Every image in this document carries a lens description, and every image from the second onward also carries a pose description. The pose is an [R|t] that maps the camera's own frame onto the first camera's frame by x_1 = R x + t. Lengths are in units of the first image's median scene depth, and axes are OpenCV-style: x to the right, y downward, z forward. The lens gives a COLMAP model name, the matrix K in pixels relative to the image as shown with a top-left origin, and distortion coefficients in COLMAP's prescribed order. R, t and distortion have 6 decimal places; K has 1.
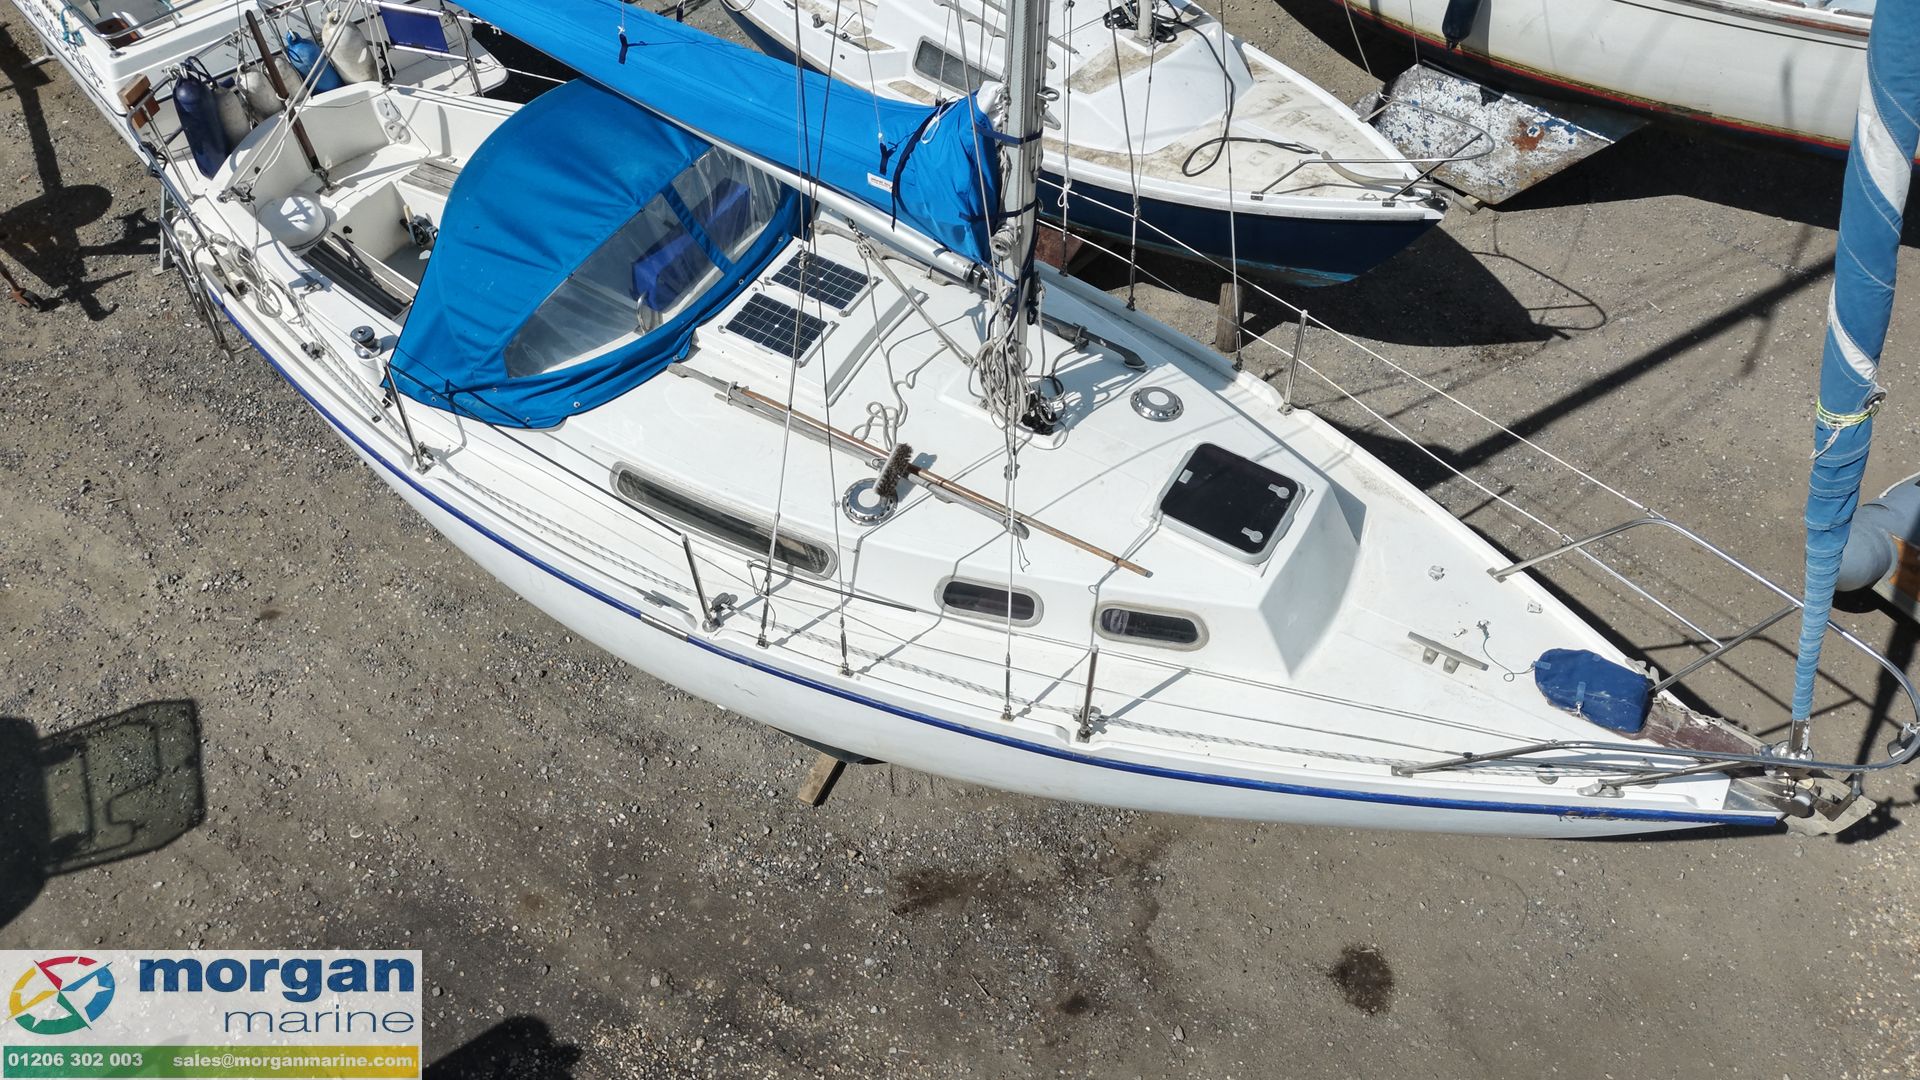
lens RADIAL K [[1423.2, 0, 958.5], [0, 1423.2, 533.2], [0, 0, 1]] dist [0.073043, -0.066533]
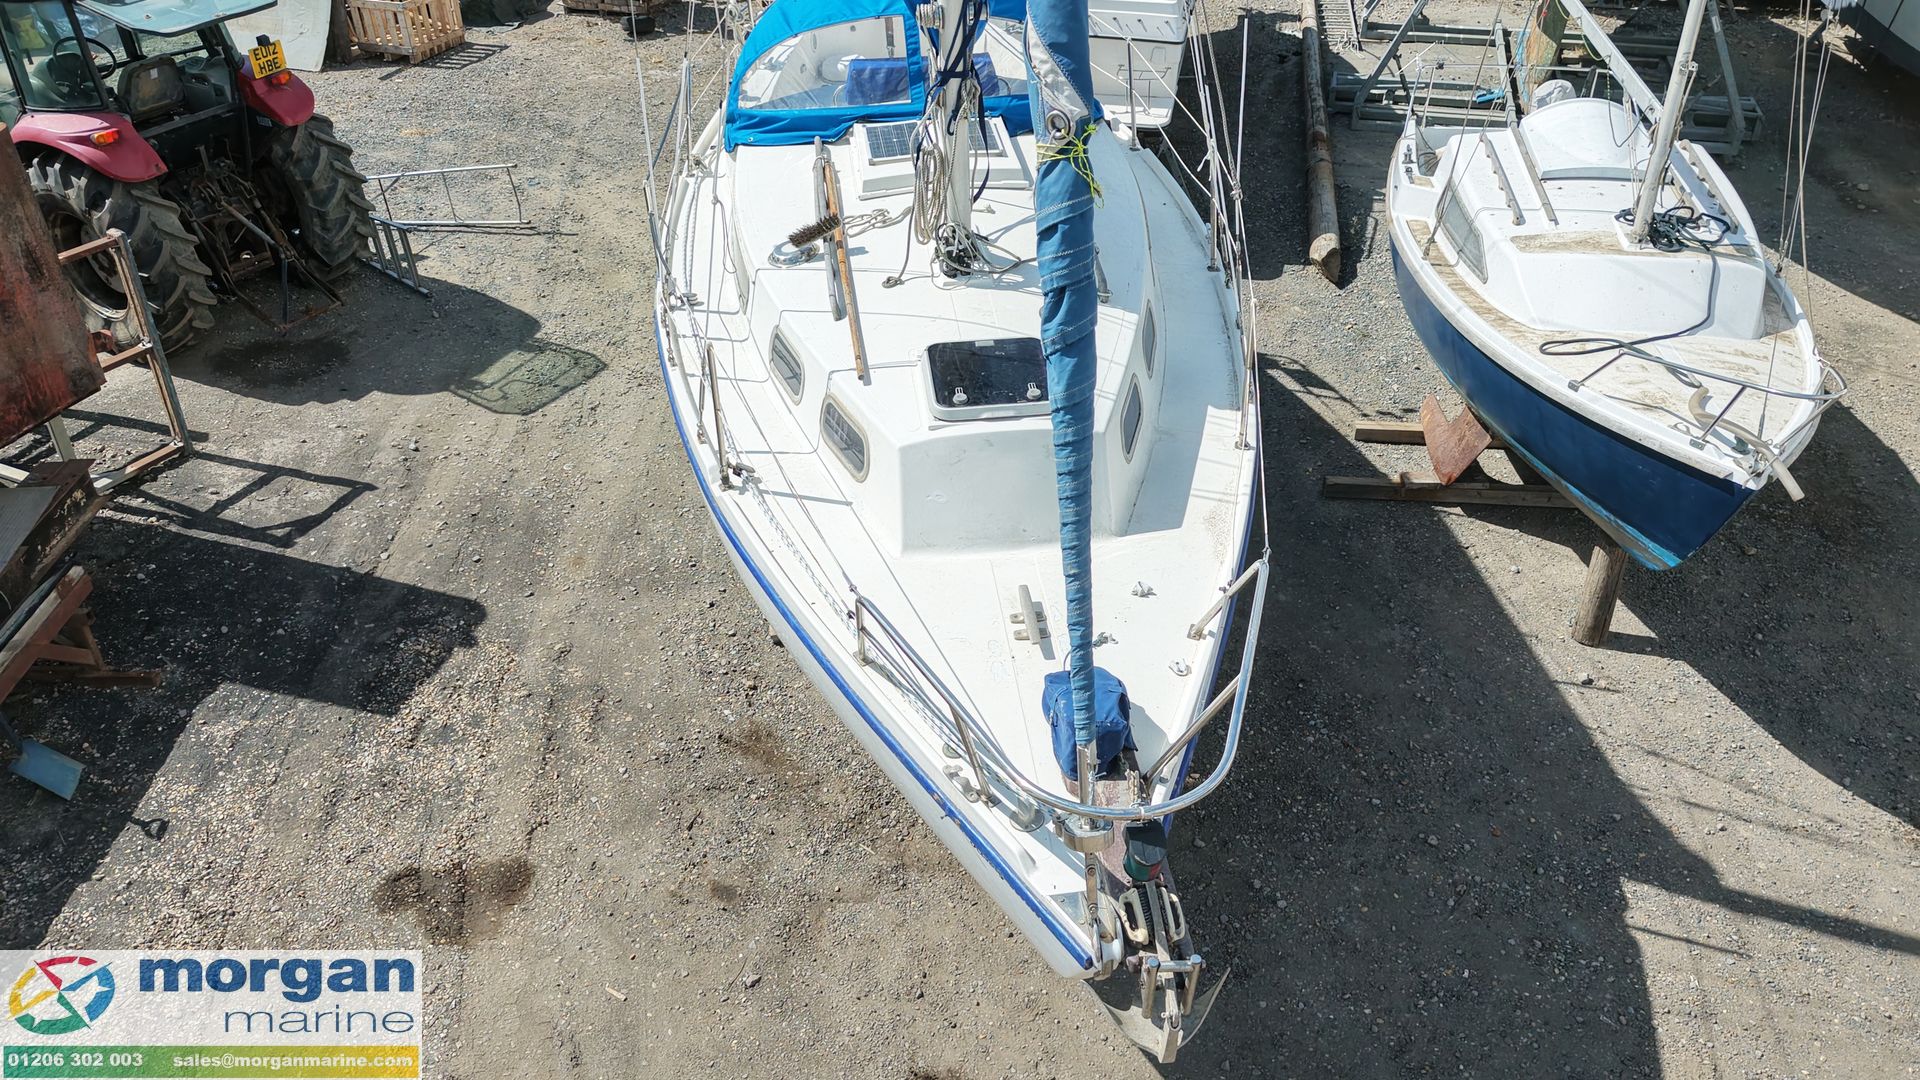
lens RADIAL K [[1420.5, 0, 959.1], [0, 1420.5, 538.4], [0, 0, 1]] dist [0.063084, -0.063476]
pose [[0.602866, 0.463690, -0.649264, 0.593368], [-0.615618, 0.787995, -0.008857, 0.057303], [0.507510, 0.405038, 0.760511, 0.253304]]
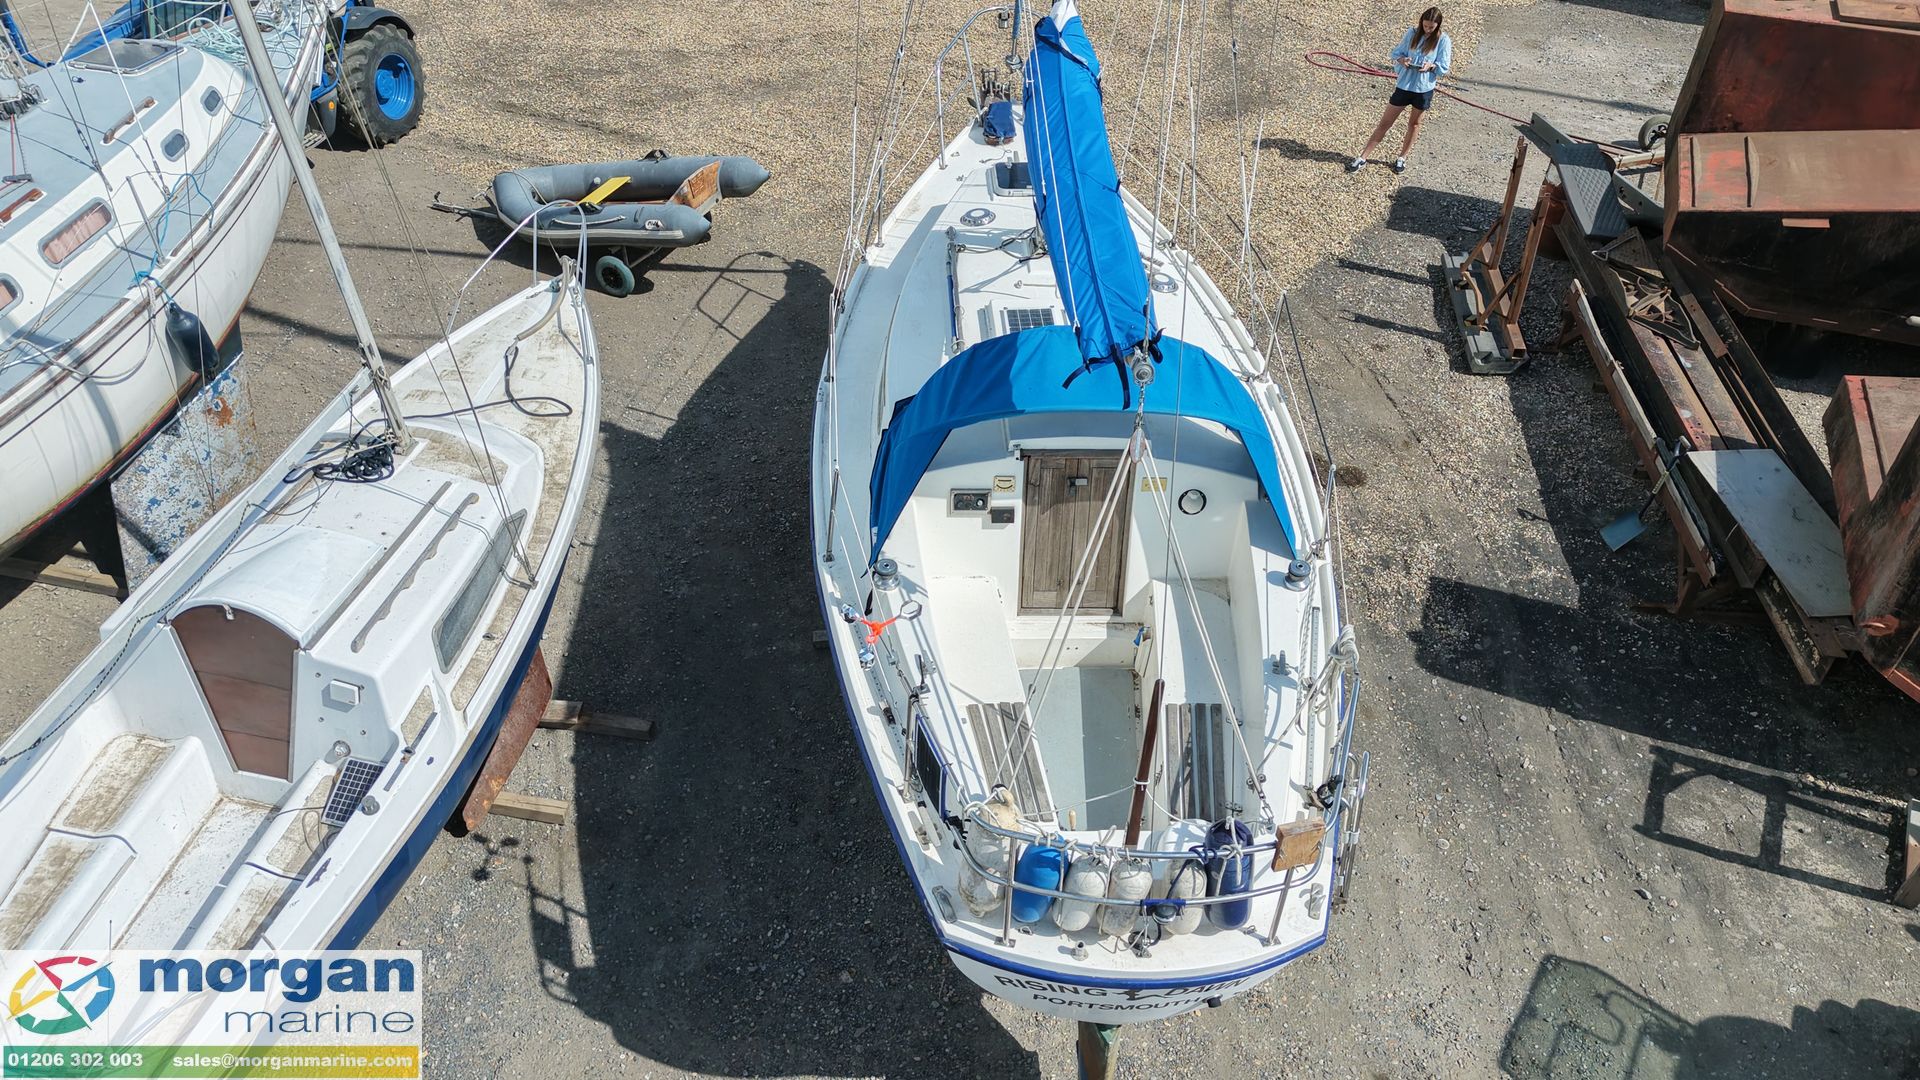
lens RADIAL K [[1423.2, 0, 958.5], [0, 1423.2, 533.2], [0, 0, 1]] dist [0.073043, -0.066533]
pose [[-0.544995, -0.545140, 0.637027, -0.771755], [0.639132, 0.221641, 0.736468, -0.889295], [-0.542669, 0.808516, 0.227623, 0.732185]]
